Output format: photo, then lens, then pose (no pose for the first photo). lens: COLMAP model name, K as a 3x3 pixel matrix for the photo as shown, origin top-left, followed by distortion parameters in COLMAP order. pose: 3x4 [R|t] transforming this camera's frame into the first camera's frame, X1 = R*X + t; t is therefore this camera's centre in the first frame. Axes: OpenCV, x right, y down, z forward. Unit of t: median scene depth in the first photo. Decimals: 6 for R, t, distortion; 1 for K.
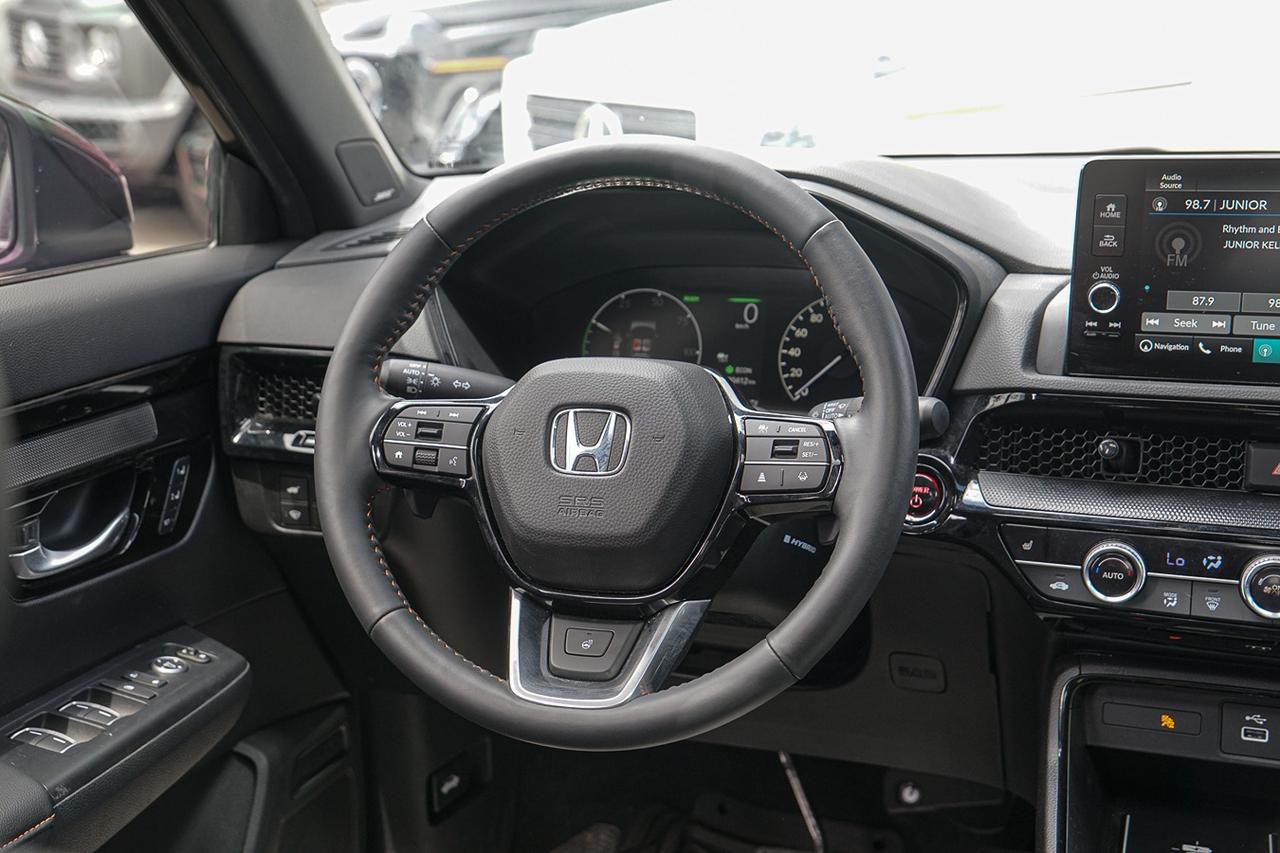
lens RADIAL K [[1797.1, 0, 633.1], [0, 1797.1, 429.2], [0, 0, 1]] dist [0.158422, 0.000000]
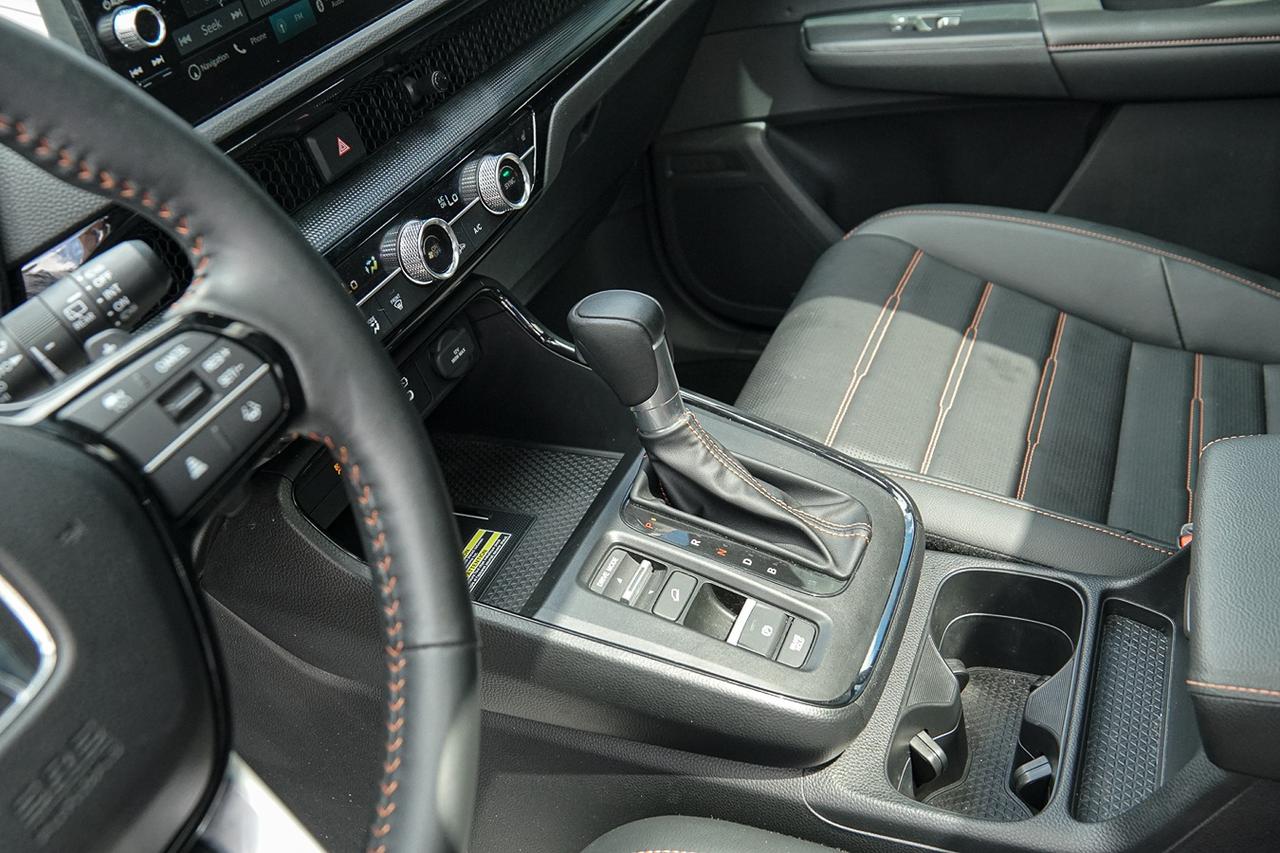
lens RADIAL K [[1147.7, 0, 631.2], [0, 1147.7, 424.4], [0, 0, 1]] dist [-0.111524, 0.035425]
pose [[0.098259, -0.564745, 0.819395, -0.163288], [0.399851, 0.776398, 0.487161, -0.084207], [-0.911298, 0.279768, 0.302102, 0.713621]]
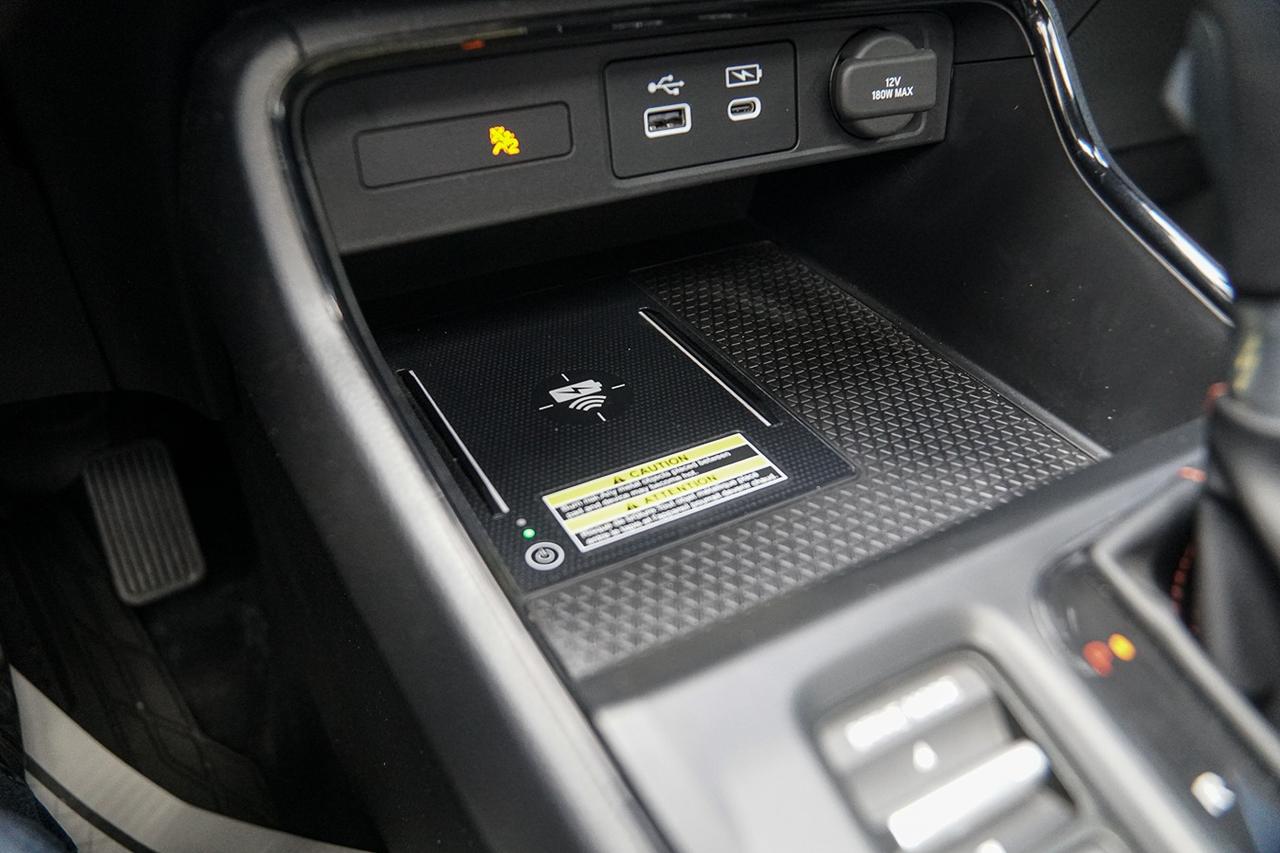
lens RADIAL K [[1001.2, 0, 638.9], [0, 1001.2, 429.0], [0, 0, 1]] dist [-0.128762, 0.098075]
pose [[0.679061, -0.396985, 0.617478, 0.156104], [0.146870, 0.897622, 0.415576, 0.135836], [-0.719240, -0.191513, 0.667845, 0.853066]]
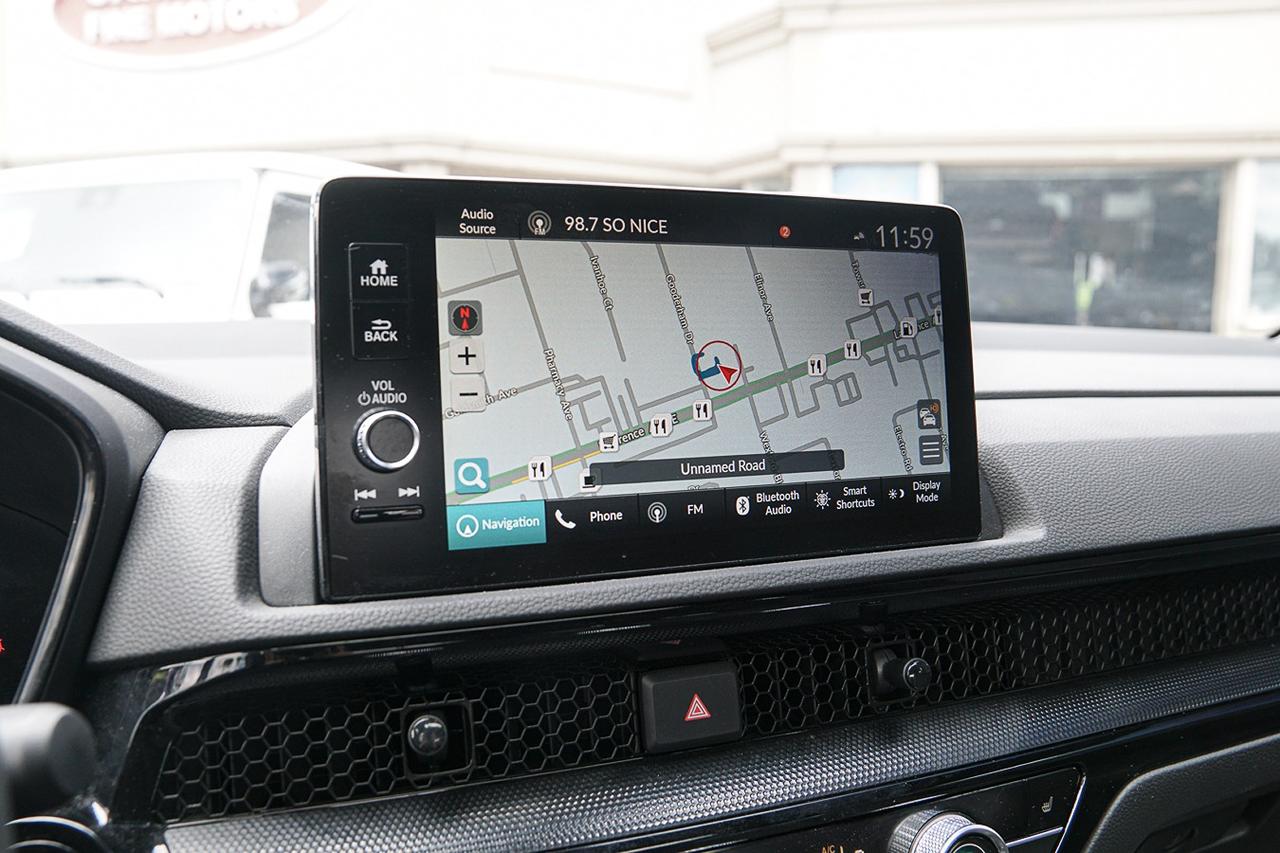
lens RADIAL K [[1078.5, 0, 633.5], [0, 1078.5, 428.9], [0, 0, 1]] dist [-0.126467, 0.083364]
pose [[0.765277, -0.046142, 0.642046, 0.116586], [0.154861, 0.981330, -0.114059, -0.029704], [-0.624796, 0.186715, 0.758135, 0.709126]]
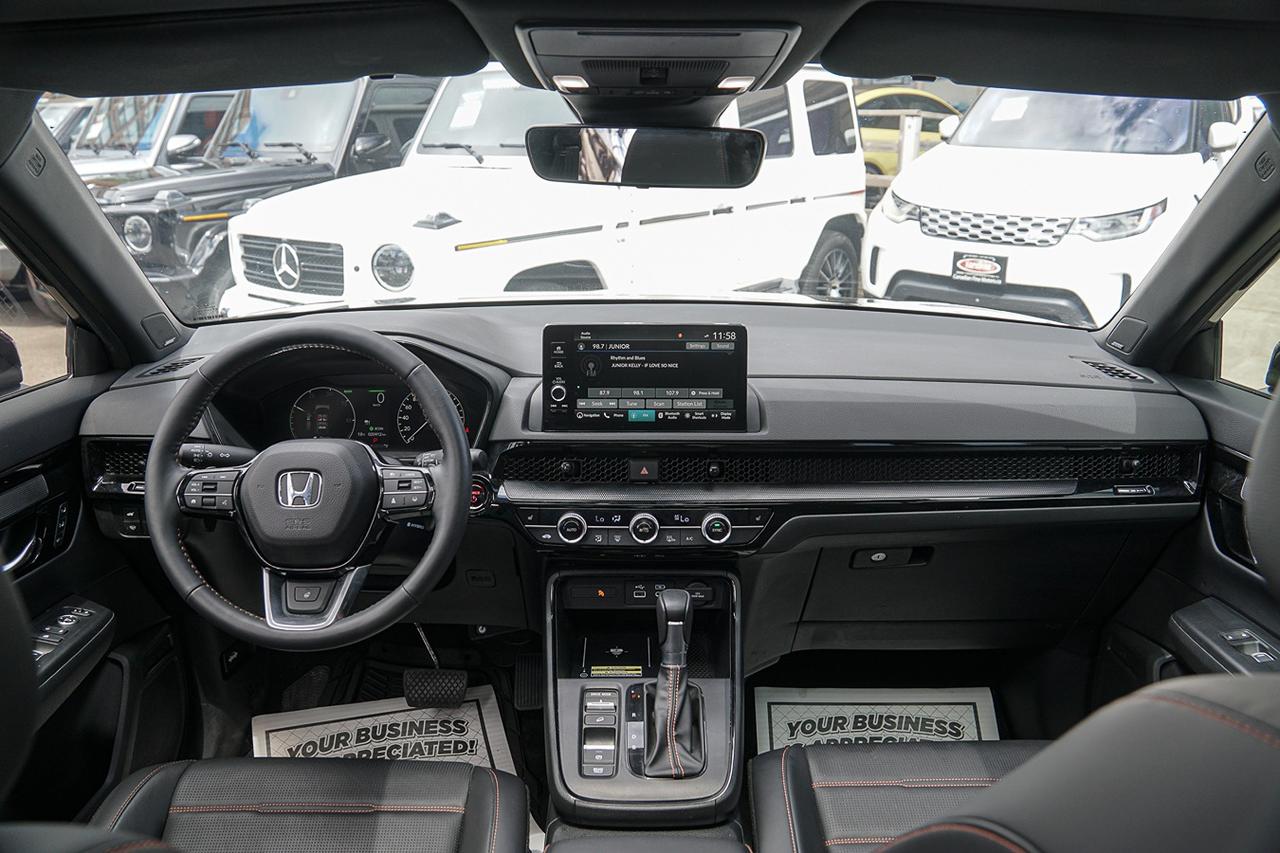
lens RADIAL K [[1001.2, 0, 627.5], [0, 1001.2, 426.6], [0, 0, 1]] dist [-0.128762, 0.098075]
pose [[0.951478, -0.068677, 0.299955, -0.003329], [0.059783, 0.997459, 0.038739, -0.071530], [-0.301853, -0.018928, 0.953166, -0.078248]]
